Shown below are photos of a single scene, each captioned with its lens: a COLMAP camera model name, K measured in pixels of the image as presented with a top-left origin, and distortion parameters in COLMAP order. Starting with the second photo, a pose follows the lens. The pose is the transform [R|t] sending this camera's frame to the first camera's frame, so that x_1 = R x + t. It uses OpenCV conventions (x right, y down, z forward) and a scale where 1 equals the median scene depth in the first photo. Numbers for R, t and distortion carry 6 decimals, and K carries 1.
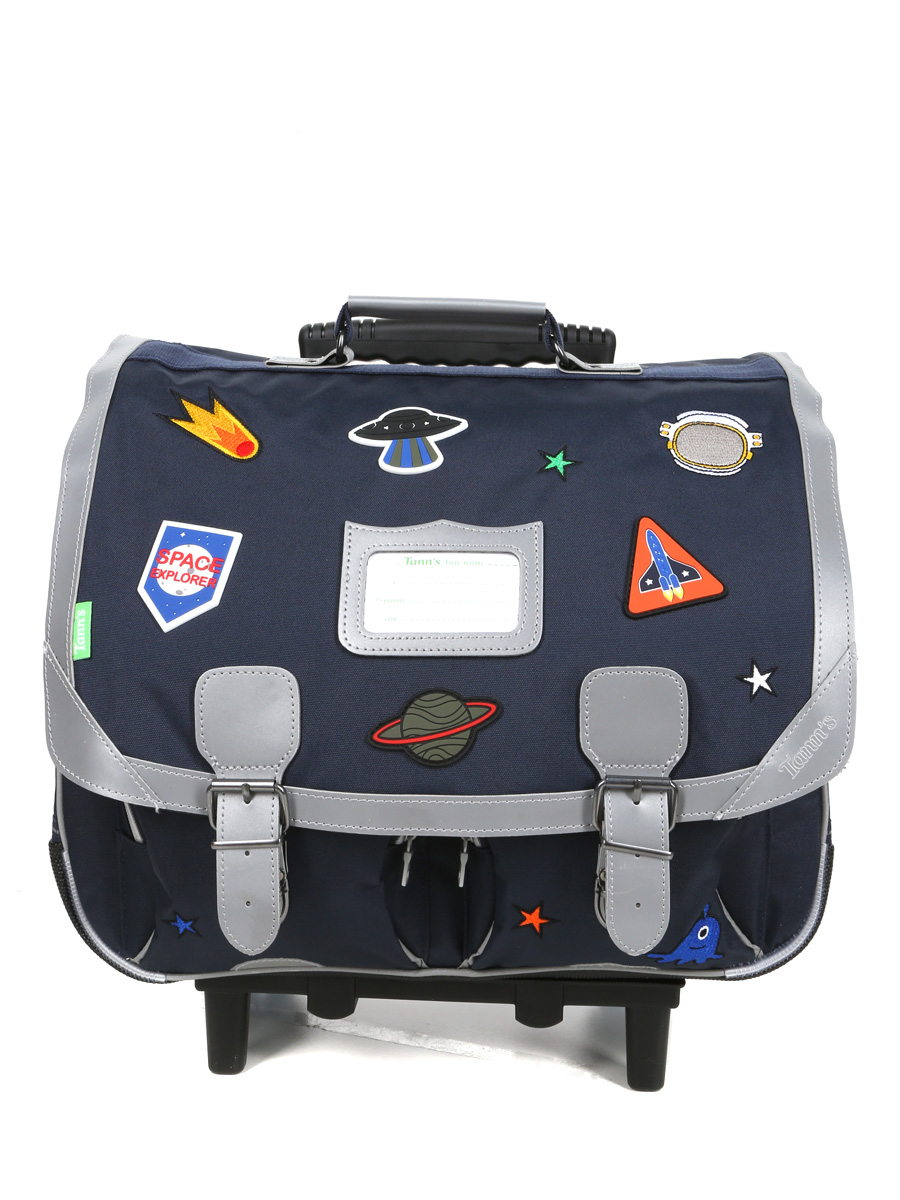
lens RADIAL K [[1274.0, 0, 450.0], [0, 1274.0, 583.8], [0, 0, 1]] dist [-0.010130, -0.023896]
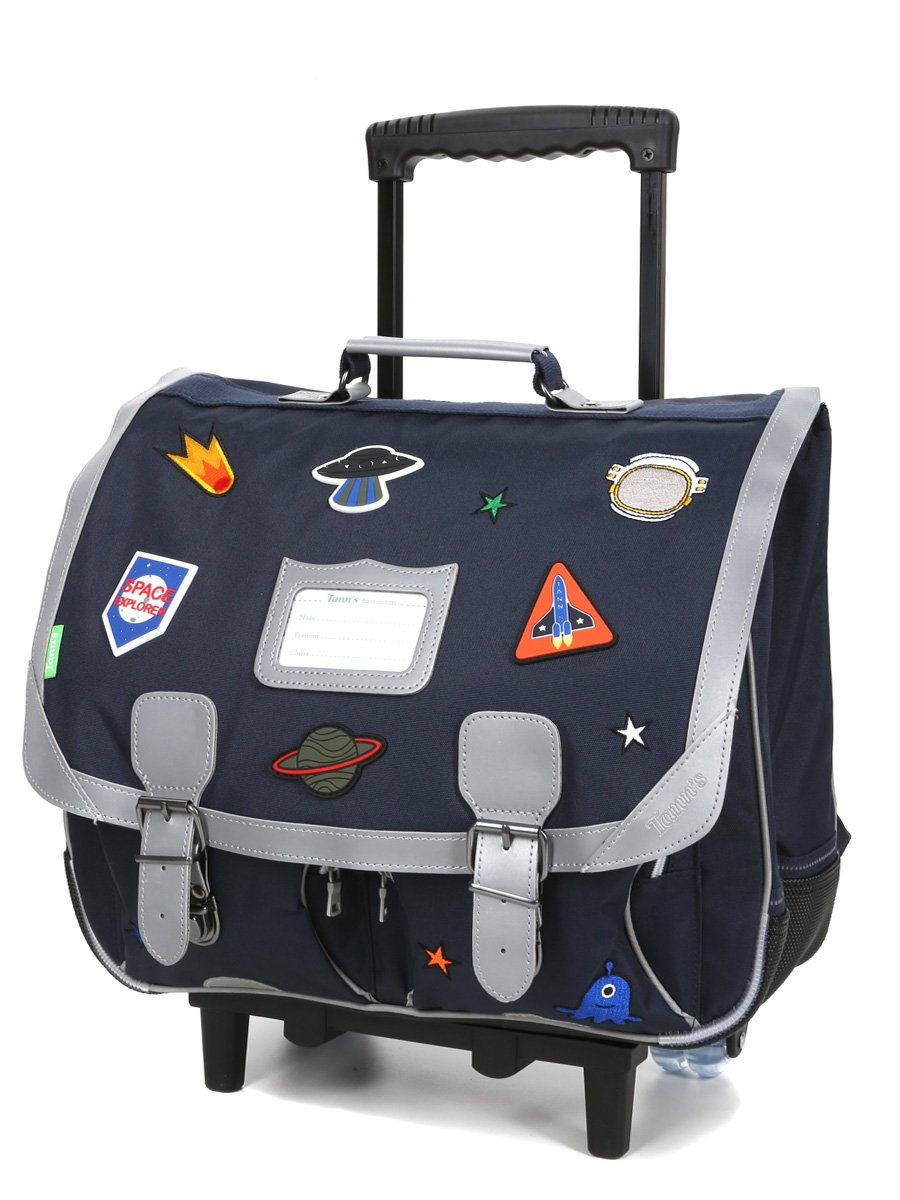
lens RADIAL K [[1414.1, 0, 450.0], [0, 1414.1, 600.0], [0, 0, 1]] dist [0.001139, 0.023654]
pose [[0.969299, 0.036534, -0.243157, 0.330640], [-0.038836, 0.999235, -0.004681, -0.014415], [0.242800, 0.013981, 0.969976, -0.081626]]
